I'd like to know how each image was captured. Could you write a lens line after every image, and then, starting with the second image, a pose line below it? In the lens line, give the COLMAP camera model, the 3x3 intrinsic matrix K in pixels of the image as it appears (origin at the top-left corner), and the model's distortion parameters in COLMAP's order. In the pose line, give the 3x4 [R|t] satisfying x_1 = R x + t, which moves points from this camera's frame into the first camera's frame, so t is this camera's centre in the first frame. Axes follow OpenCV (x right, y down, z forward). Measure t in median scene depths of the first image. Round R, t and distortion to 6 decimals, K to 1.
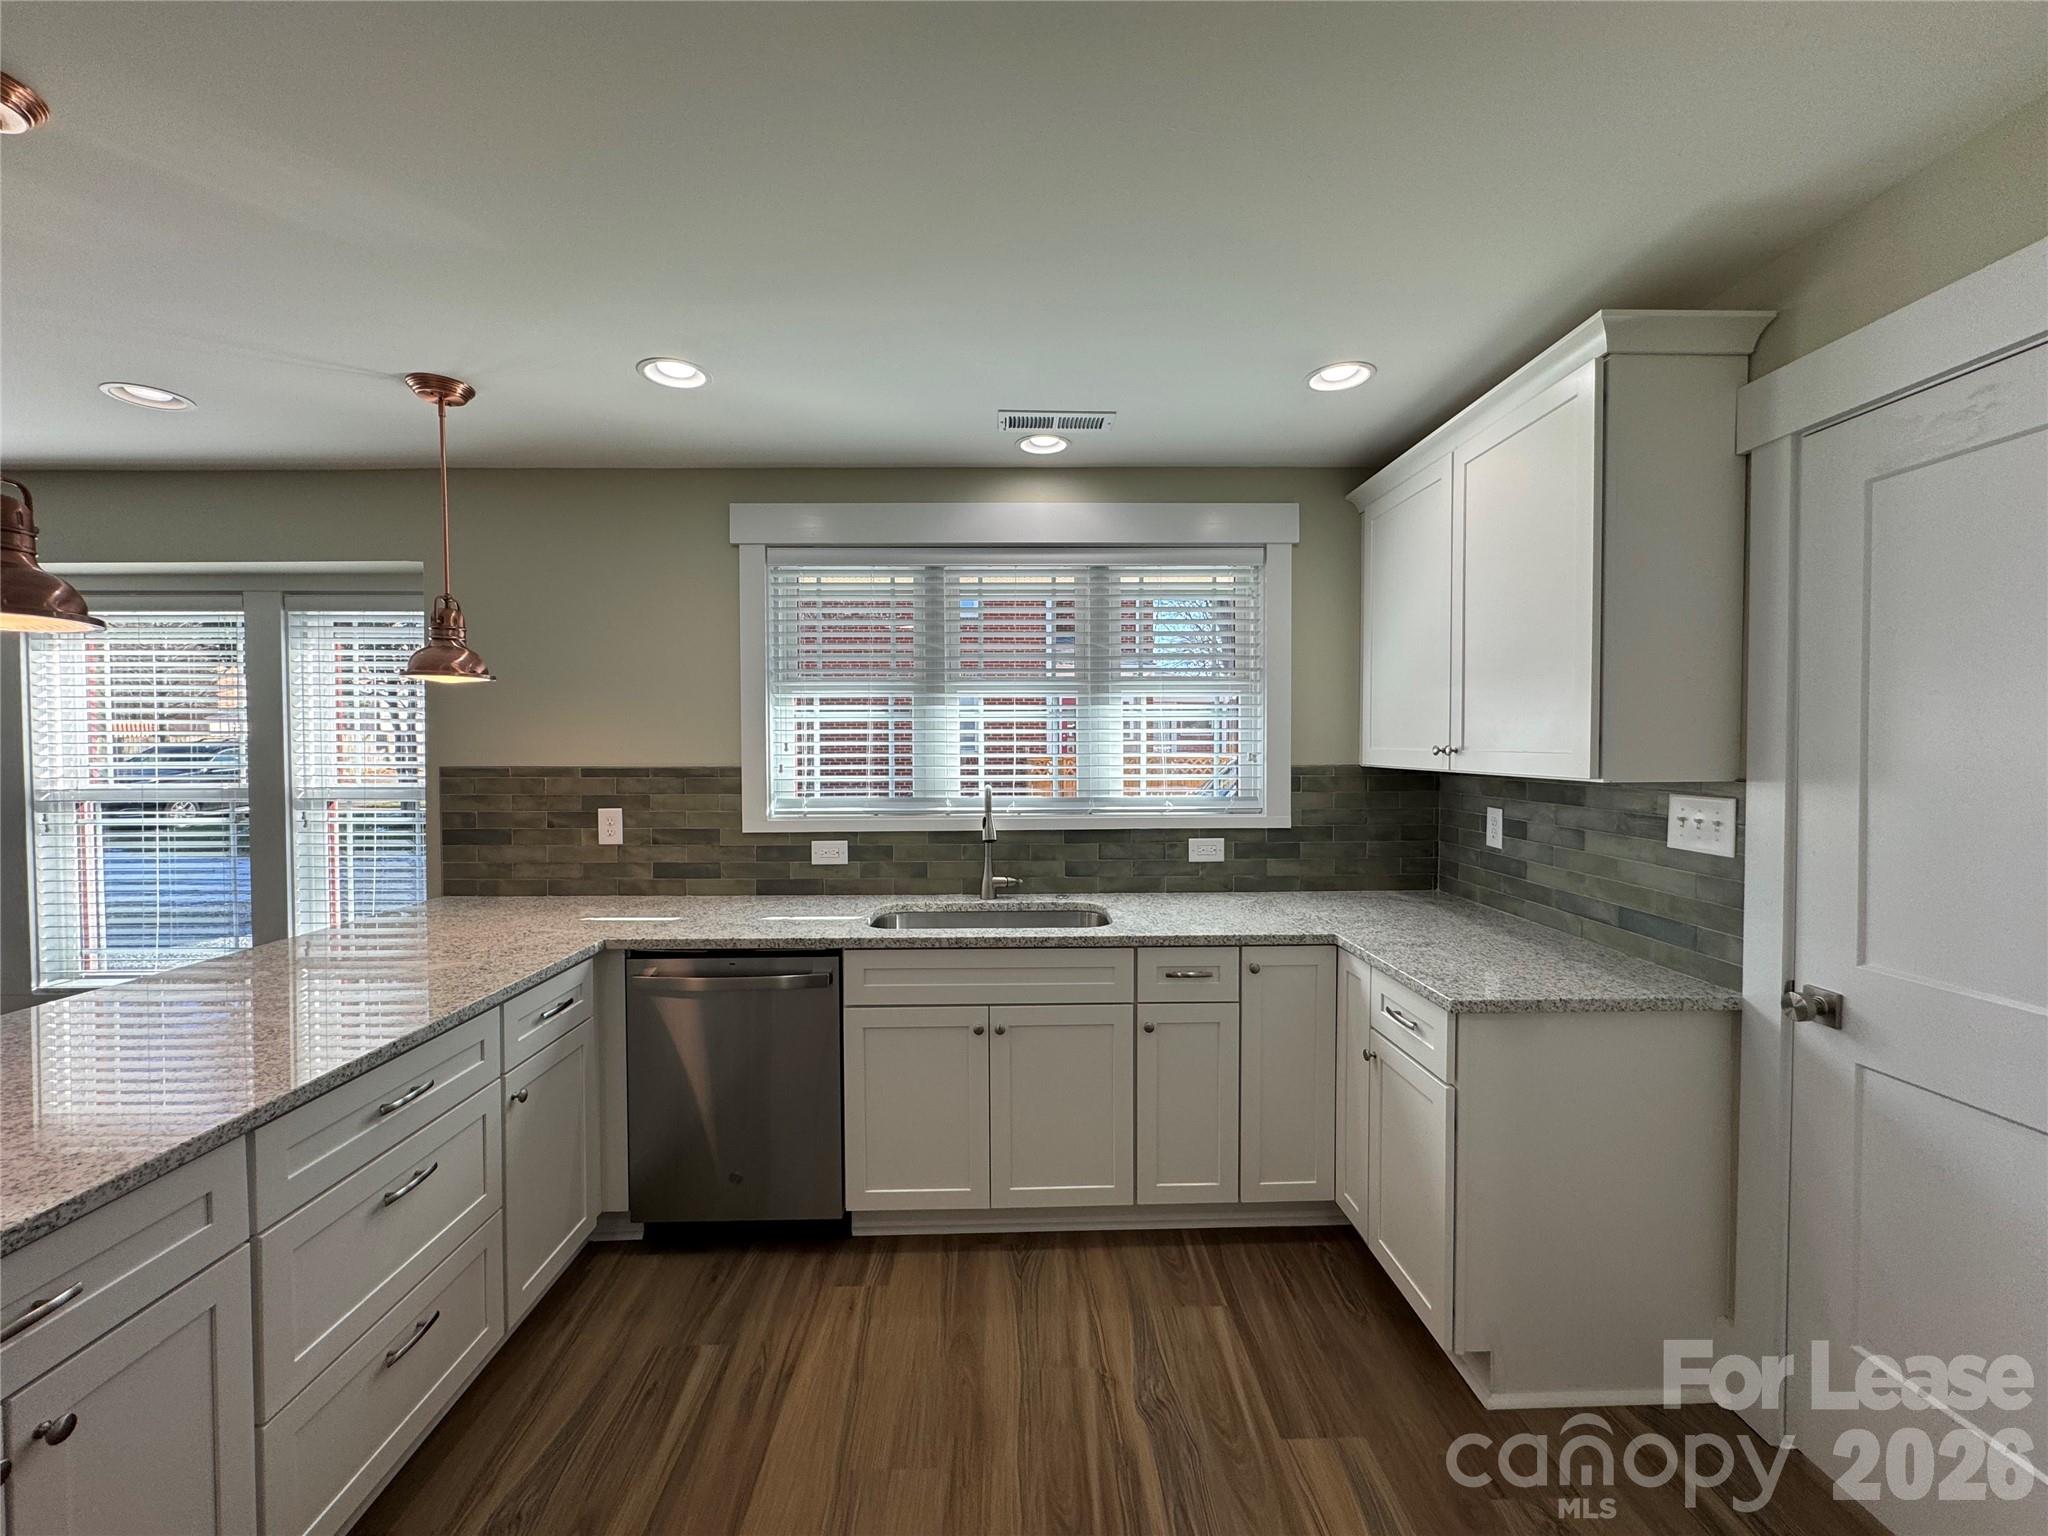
lens RADIAL K [[805.0, 0, 1024.0], [0, 805.0, 768.0], [0, 0, 1]] dist [-0.012745, -0.000072]
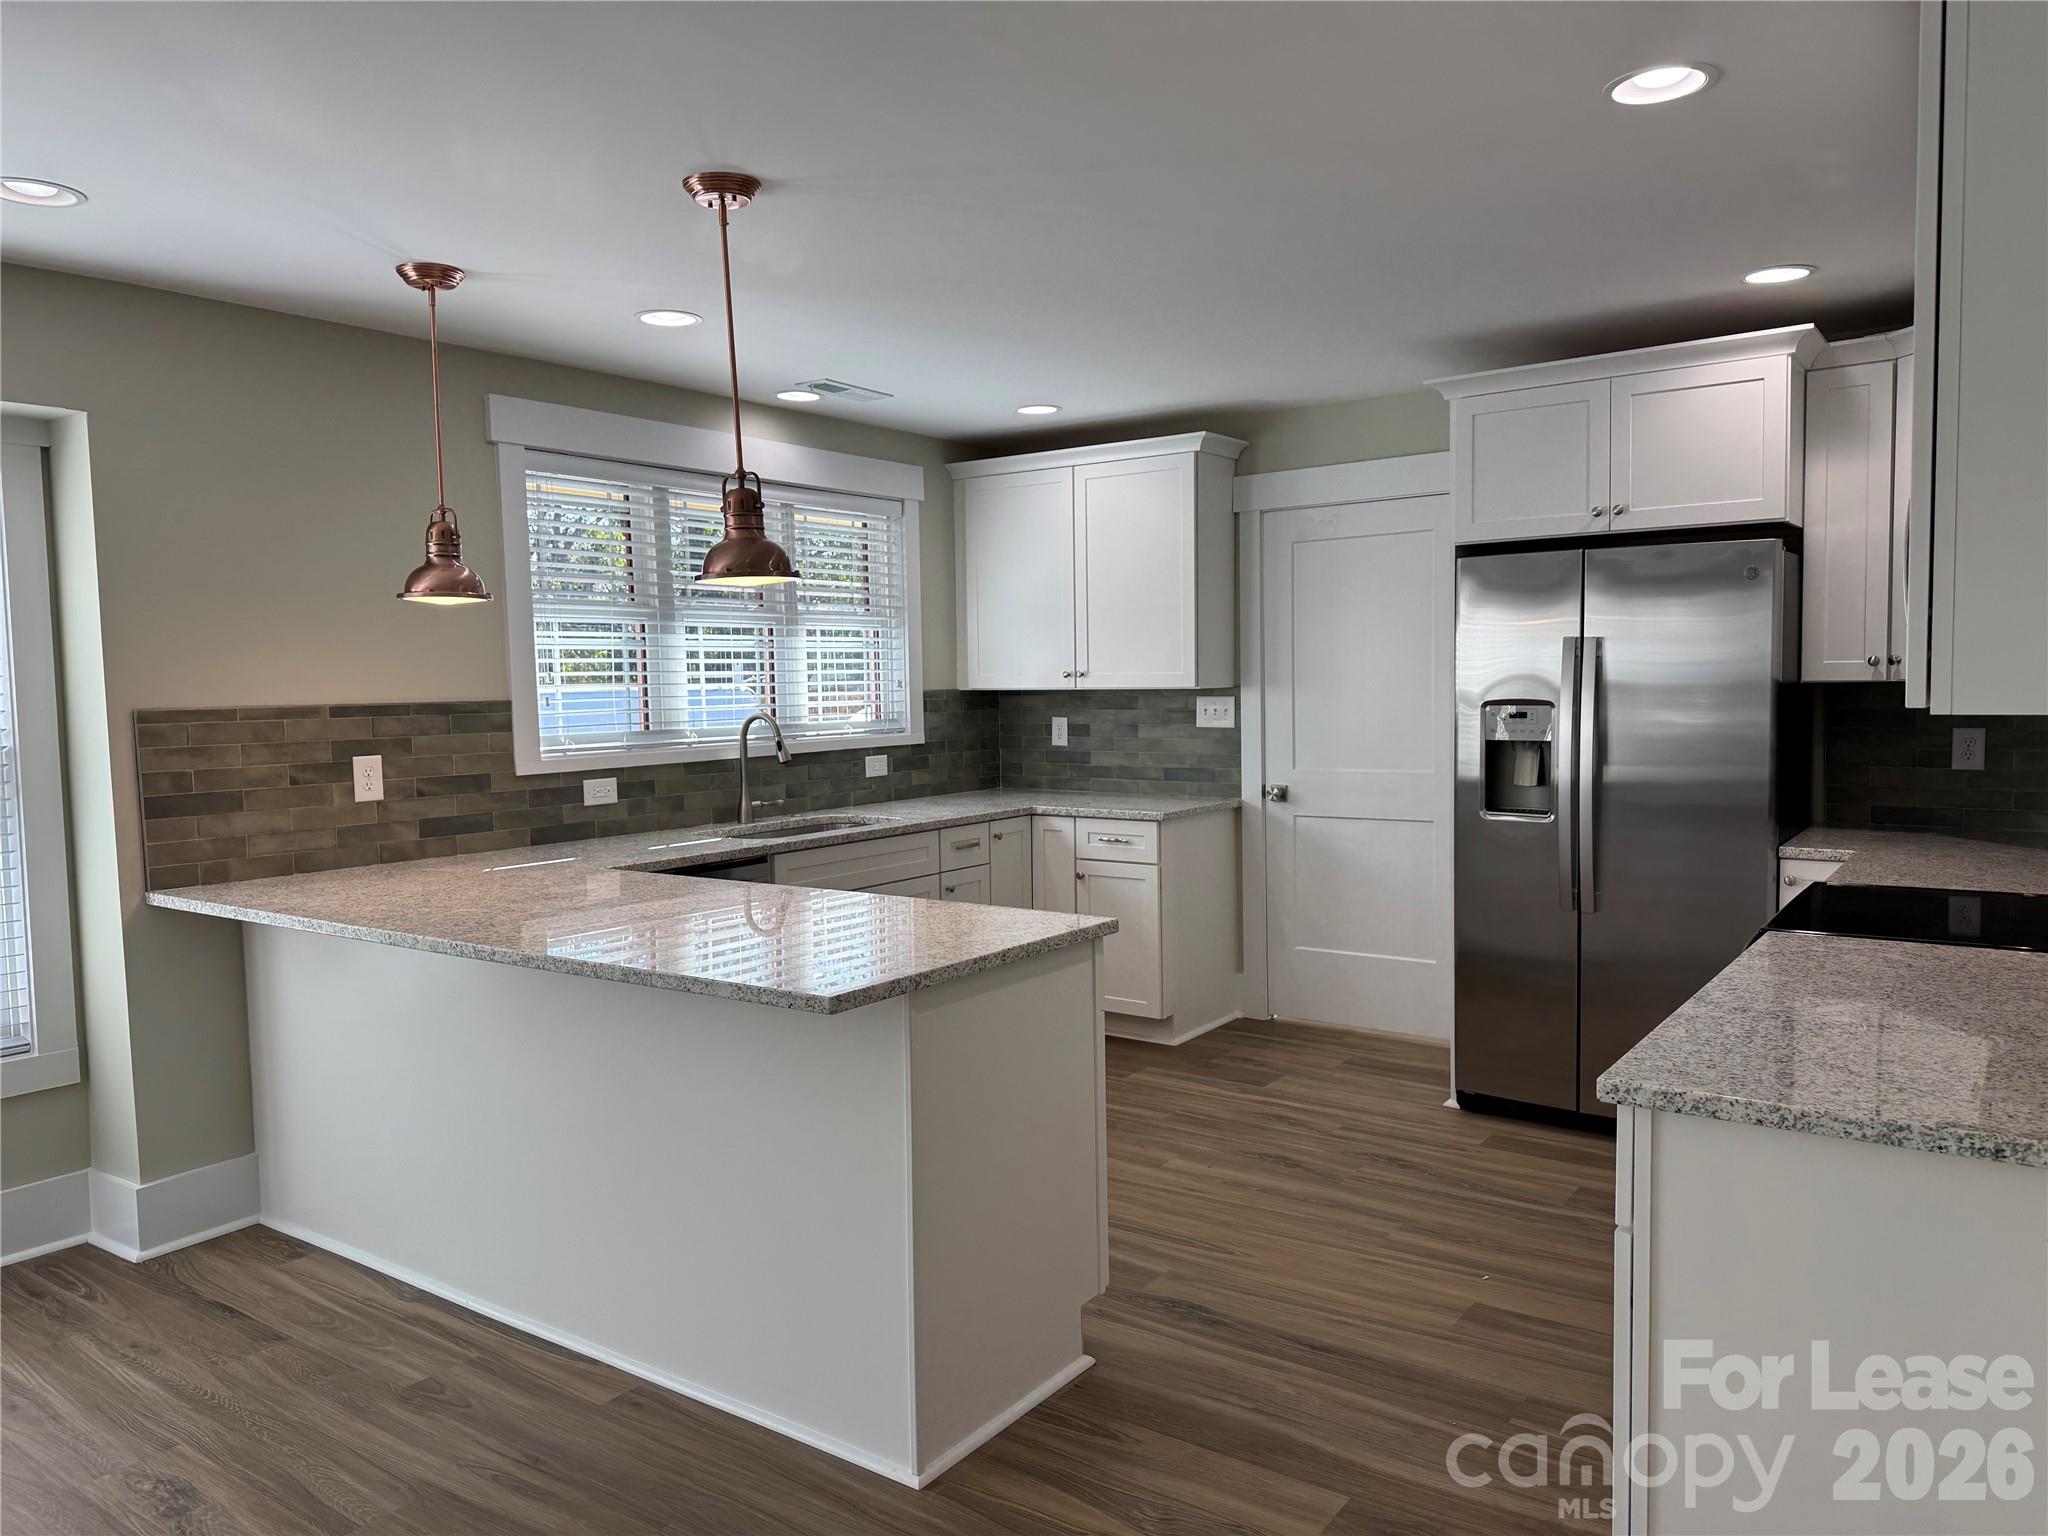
lens RADIAL K [[1422.2, 0, 1024.0], [0, 1422.2, 768.0], [0, 0, 1]] dist [0.072745, -0.001692]
pose [[0.601184, -0.058734, 0.796949, -1.266888], [0.037407, 0.998270, 0.045352, 0.021839], [-0.798234, 0.002547, 0.602342, -0.383196]]
